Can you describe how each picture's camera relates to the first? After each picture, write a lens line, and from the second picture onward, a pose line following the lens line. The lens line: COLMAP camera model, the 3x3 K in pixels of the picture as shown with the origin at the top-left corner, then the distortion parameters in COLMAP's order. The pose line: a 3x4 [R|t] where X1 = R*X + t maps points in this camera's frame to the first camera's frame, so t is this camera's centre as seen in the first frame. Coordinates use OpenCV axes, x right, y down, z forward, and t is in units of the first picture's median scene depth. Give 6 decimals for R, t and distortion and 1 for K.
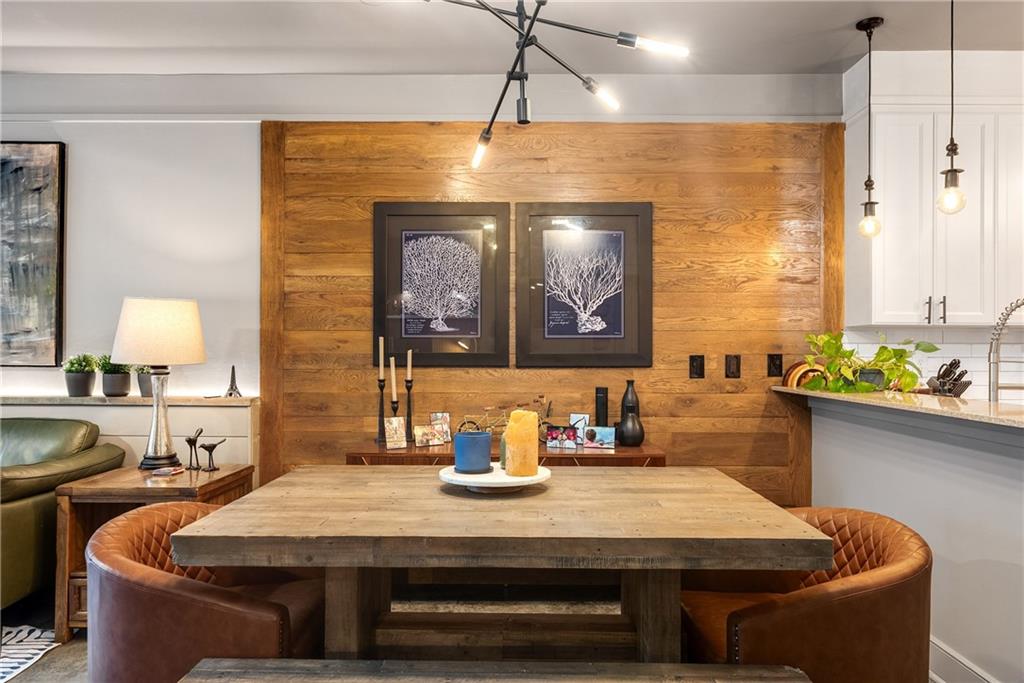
lens RADIAL K [[684.0, 0, 508.7], [0, 684.0, 339.1], [0, 0, 1]] dist [0.003744, -0.002450]
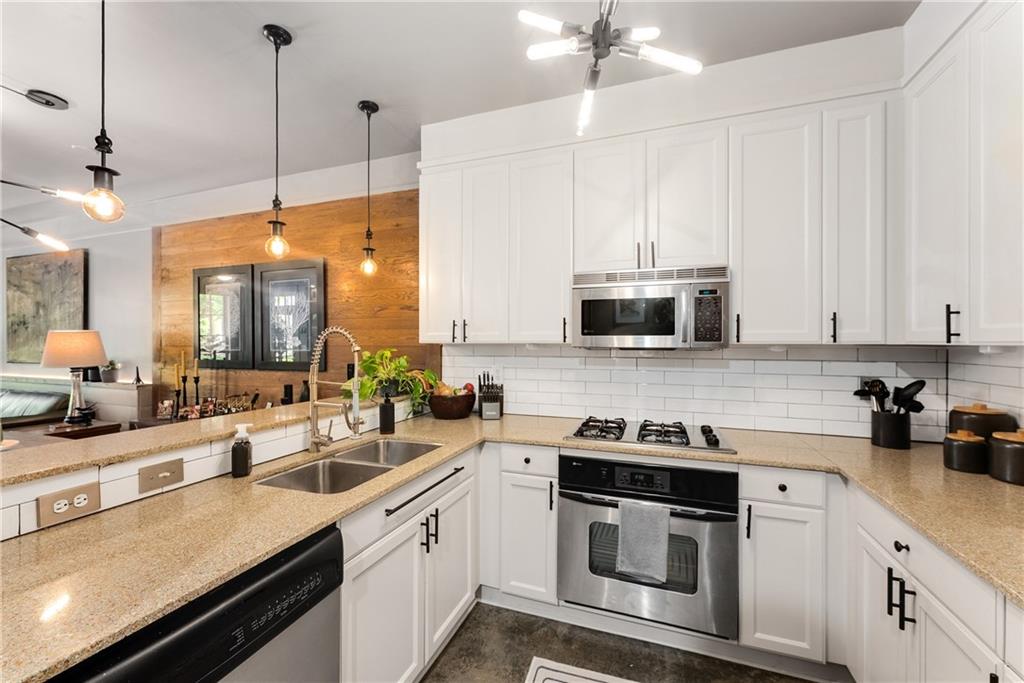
lens RADIAL K [[412.3, 0, 511.3], [0, 412.3, 342.7], [0, 0, 1]] dist [0.003865, -0.001461]
pose [[0.943378, -0.004396, -0.331690, 0.868408], [0.008911, 0.999887, 0.012091, -0.026886], [0.331600, -0.014362, 0.943311, 0.306128]]
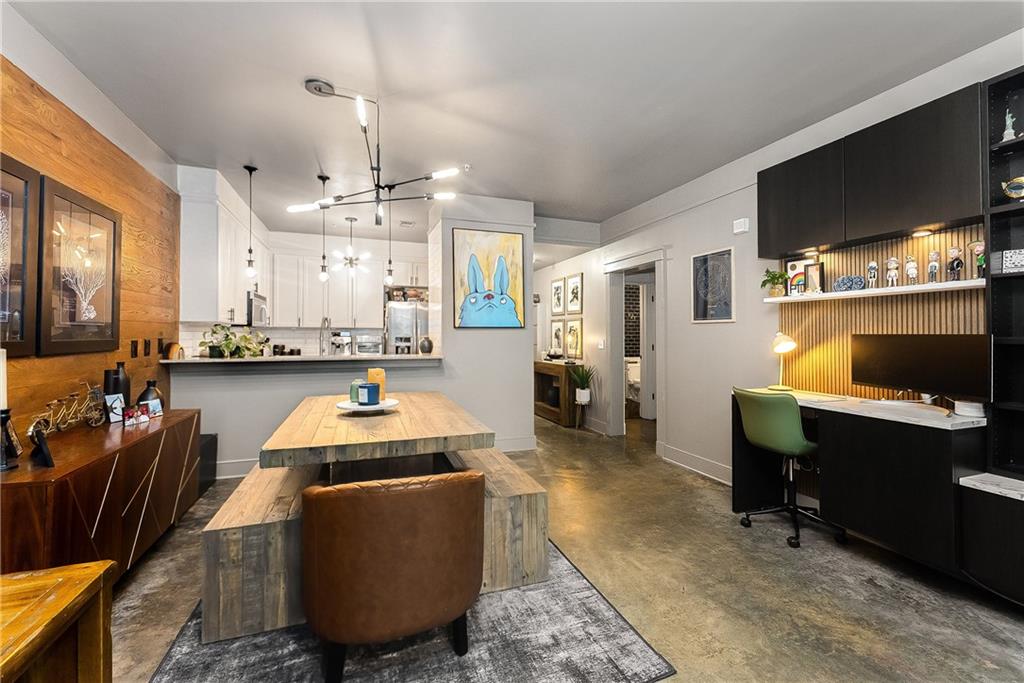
lens RADIAL K [[423.2, 0, 509.7], [0, 423.2, 335.6], [0, 0, 1]] dist [0.002647, 0.000237]
pose [[-0.350108, -0.002800, 0.936705, -0.729265], [-0.020331, 0.999783, -0.004610, 0.003975], [-0.936489, -0.020659, -0.350089, 0.615159]]
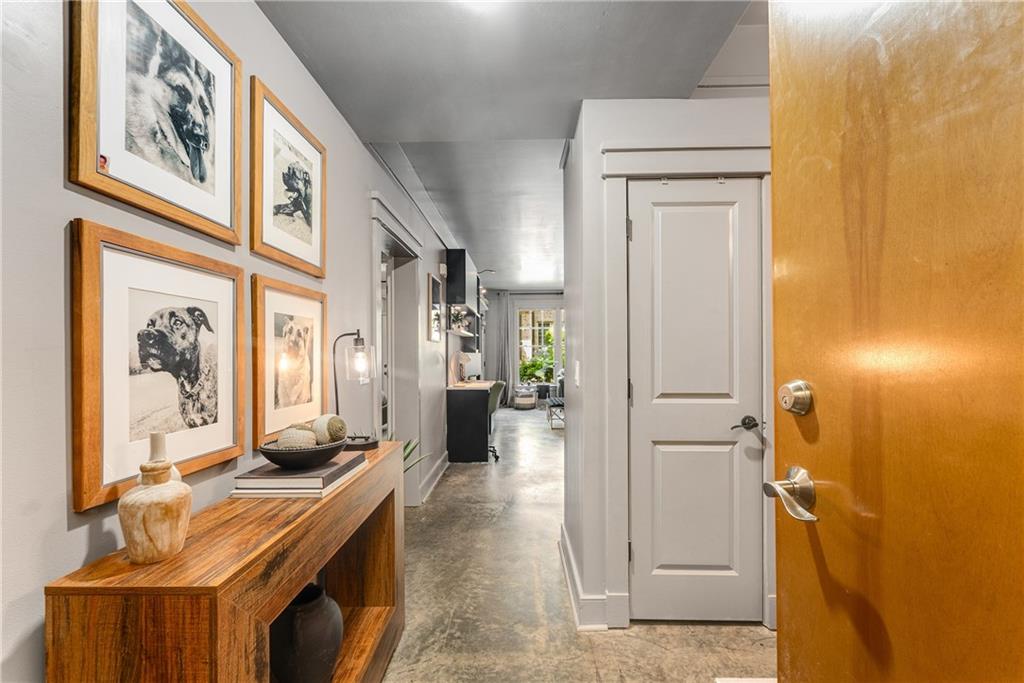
lens RADIAL K [[412.3, 0, 508.2], [0, 412.3, 350.4], [0, 0, 1]] dist [0.003865, -0.001461]
pose [[-0.023329, -0.011326, -0.999664, 1.143199], [0.014479, 0.999827, -0.011666, -0.003555], [0.999623, -0.014747, -0.023161, 0.027422]]
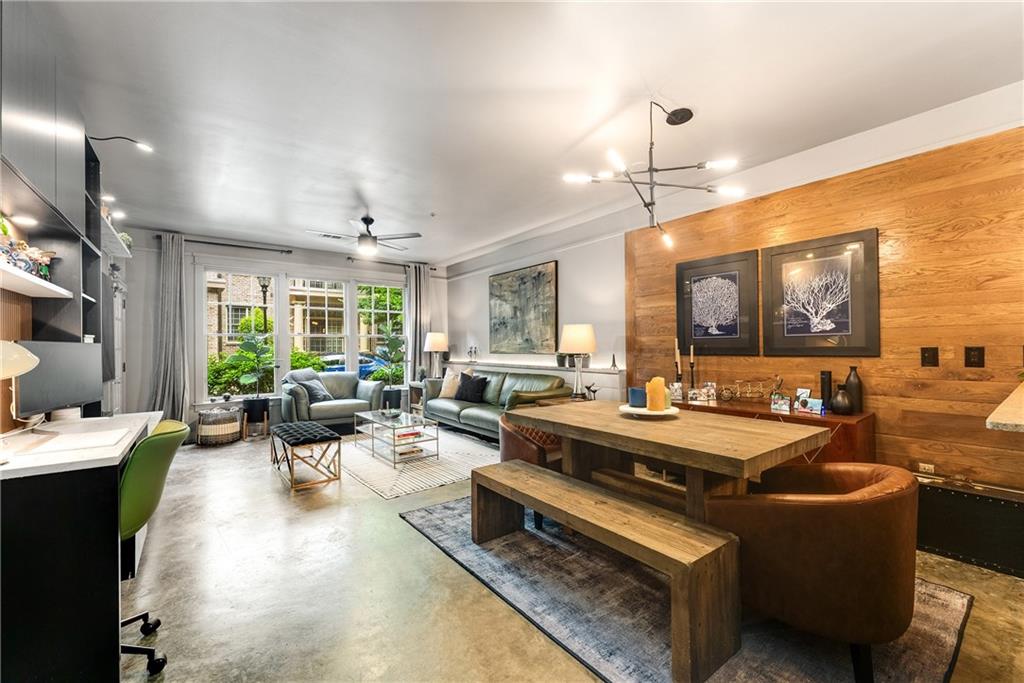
lens RADIAL K [[412.3, 0, 513.2], [0, 412.3, 342.6], [0, 0, 1]] dist [0.003865, -0.001461]
pose [[0.617865, -0.016871, -0.786103, 0.392489], [0.022626, 0.999737, -0.003673, 0.001703], [0.785958, -0.015516, 0.618085, -0.015000]]
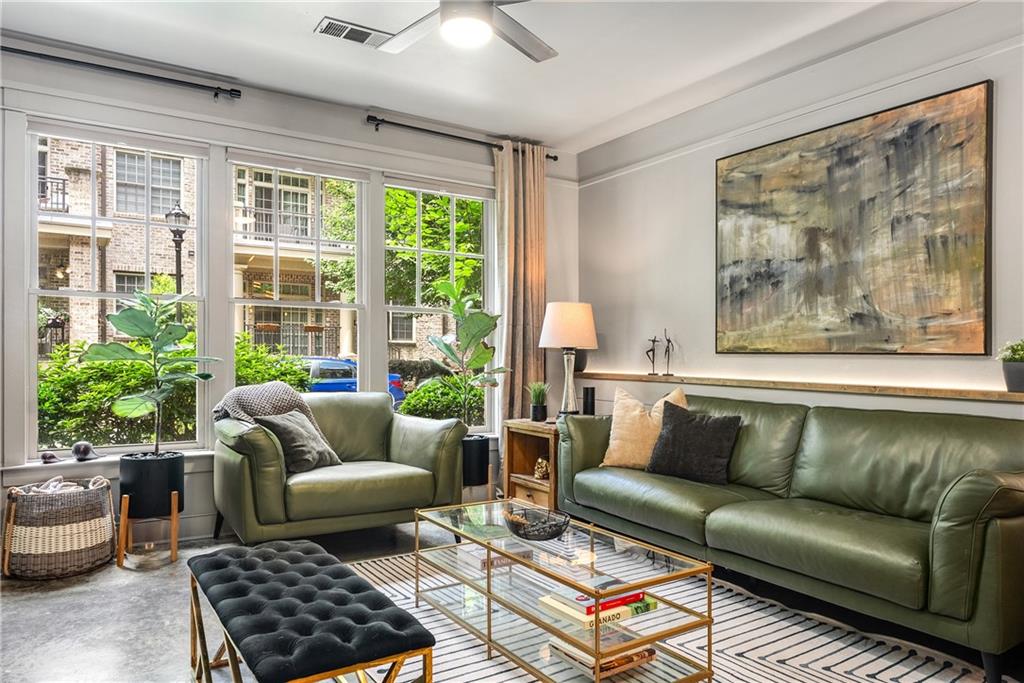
lens RADIAL K [[684.0, 0, 507.7], [0, 684.0, 352.0], [0, 0, 1]] dist [0.003744, -0.002450]
pose [[0.542216, -0.001910, -0.840237, -0.283525], [0.006603, 0.999976, 0.001988, 0.031541], [0.840213, -0.006626, 0.542215, 0.073818]]
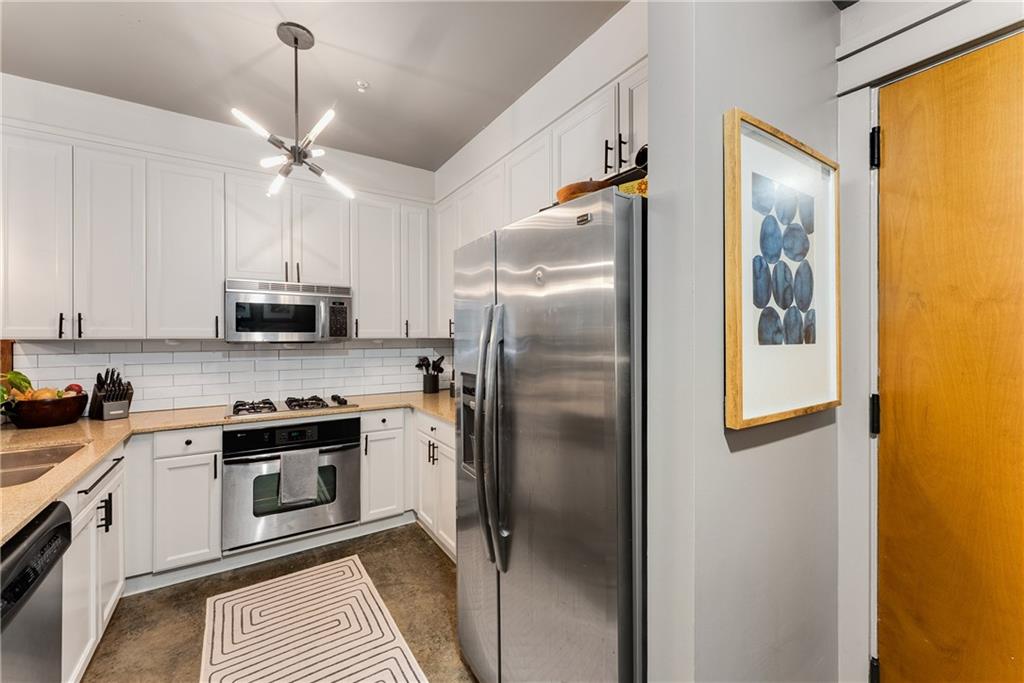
lens RADIAL K [[412.3, 0, 509.8], [0, 412.3, 337.8], [0, 0, 1]] dist [0.003865, -0.001461]
pose [[0.835578, -0.008684, 0.549303, 0.772576], [-0.000775, 0.999855, 0.016986, -0.031310], [-0.549371, -0.014619, 0.835450, 0.053630]]
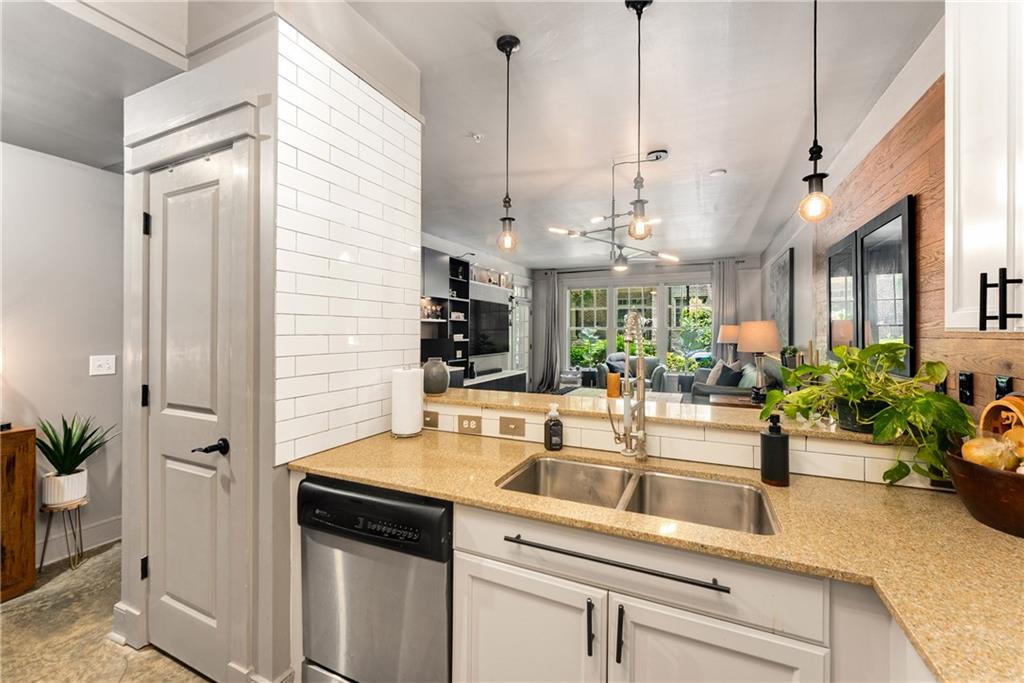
lens RADIAL K [[412.3, 0, 508.9], [0, 412.3, 337.9], [0, 0, 1]] dist [0.003865, -0.001461]
pose [[-0.409458, 0.009084, -0.912284, 0.915027], [0.010365, 0.999932, 0.005305, -0.020249], [0.912270, -0.007284, -0.409524, 0.721693]]
